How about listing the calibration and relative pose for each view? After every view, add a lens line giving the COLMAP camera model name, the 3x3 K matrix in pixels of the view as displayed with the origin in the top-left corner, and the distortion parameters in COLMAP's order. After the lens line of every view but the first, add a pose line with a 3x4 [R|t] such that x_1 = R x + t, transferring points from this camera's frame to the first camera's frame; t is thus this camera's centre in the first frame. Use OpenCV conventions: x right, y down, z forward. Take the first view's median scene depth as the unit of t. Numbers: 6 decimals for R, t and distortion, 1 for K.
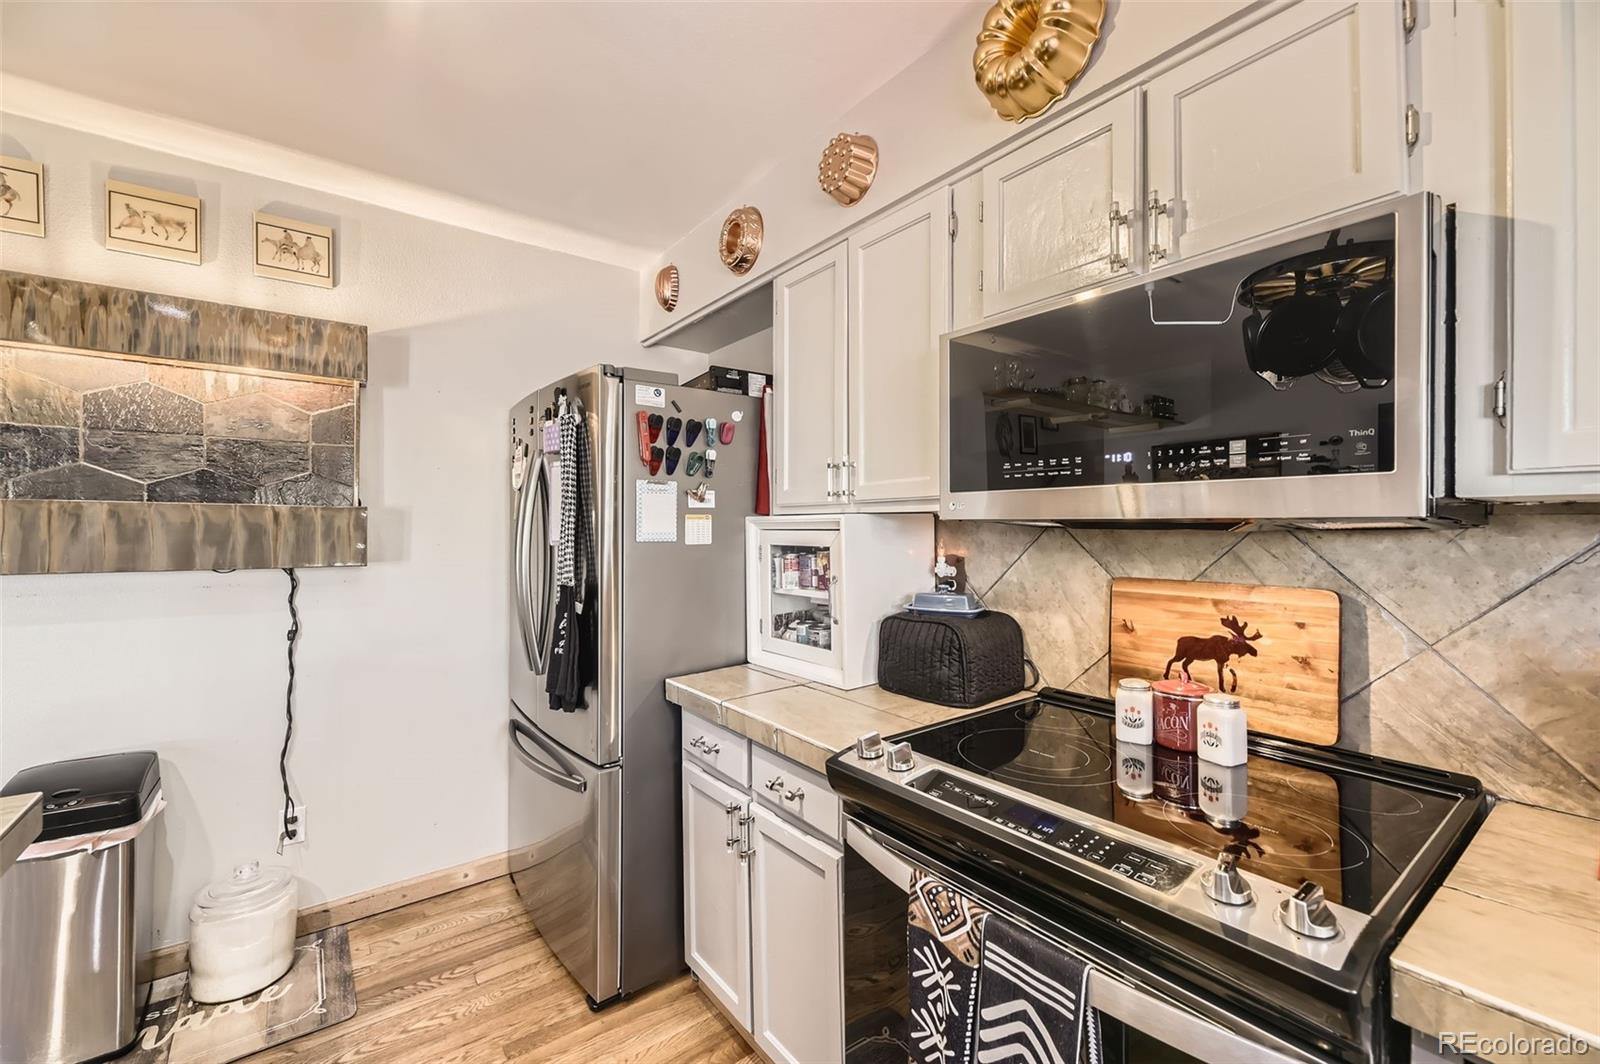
lens RADIAL K [[654.4, 0, 793.6], [0, 654.4, 525.4], [0, 0, 1]] dist [0.022290, -0.008014]
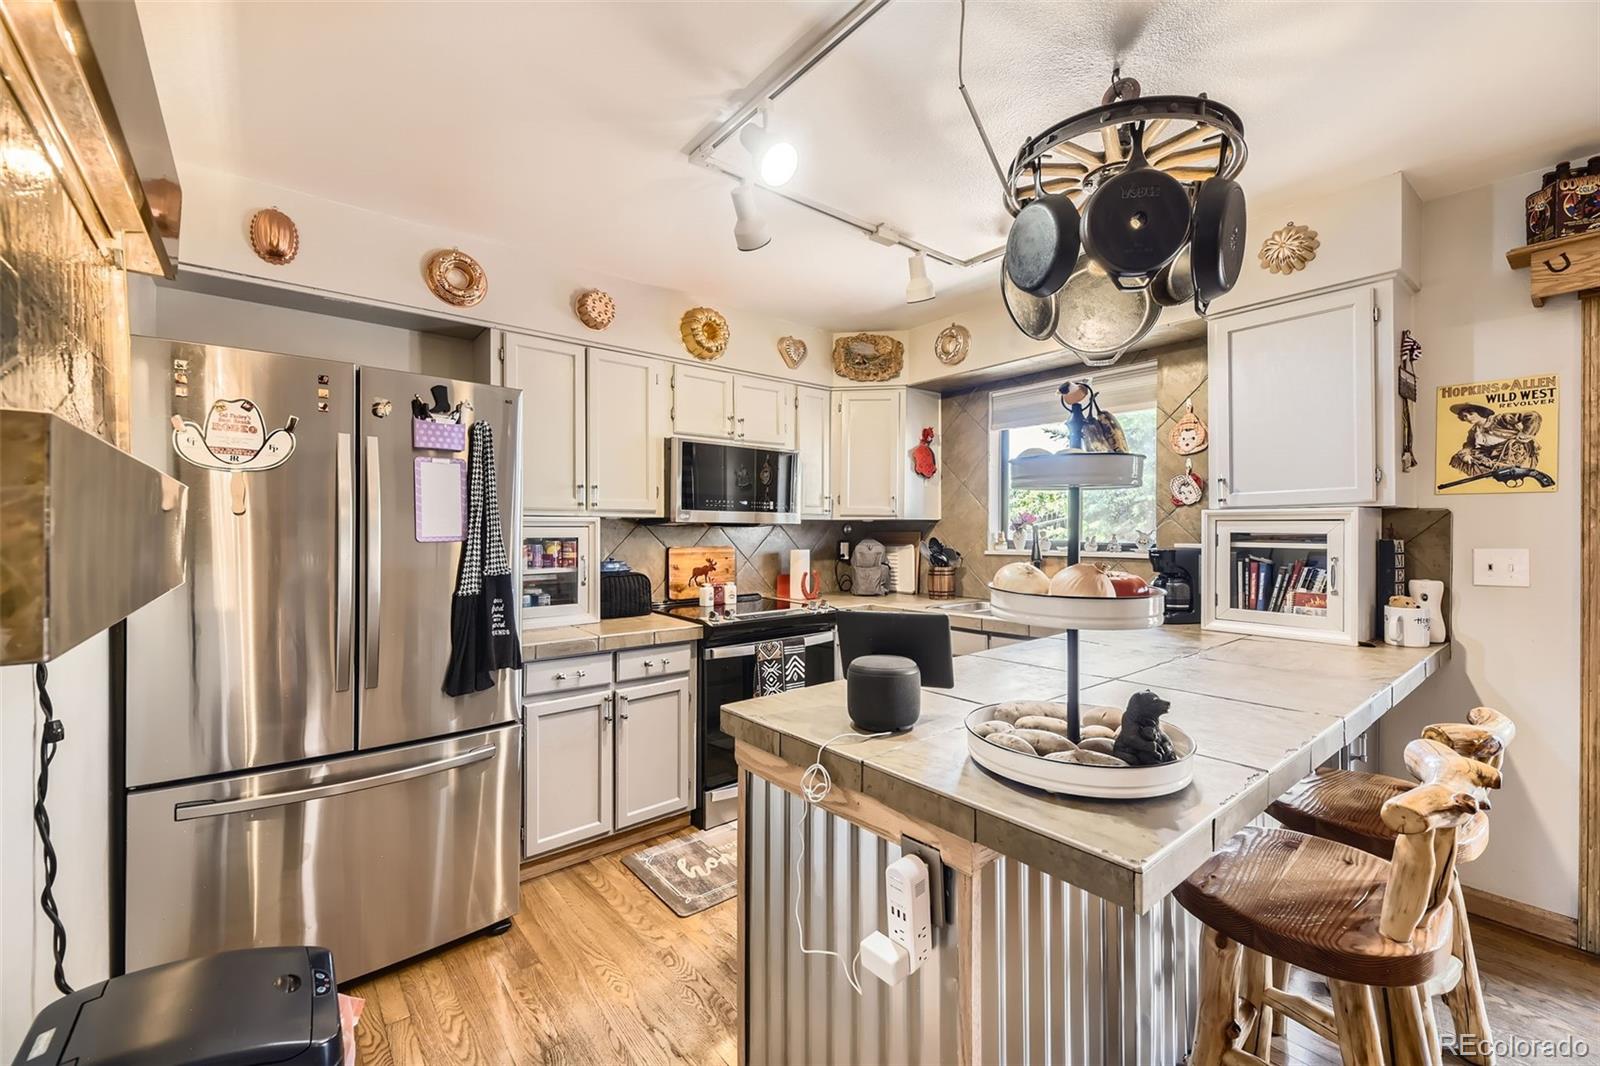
lens RADIAL K [[650.0, 0, 800.0], [0, 650.0, 533.0], [0, 0, 1]] dist [0.020705, -0.007551]
pose [[-0.042391, -0.005447, 0.999086, -2.145933], [-0.002400, 0.999983, 0.005350, 0.017324], [-0.999098, -0.002171, -0.042403, 0.749960]]
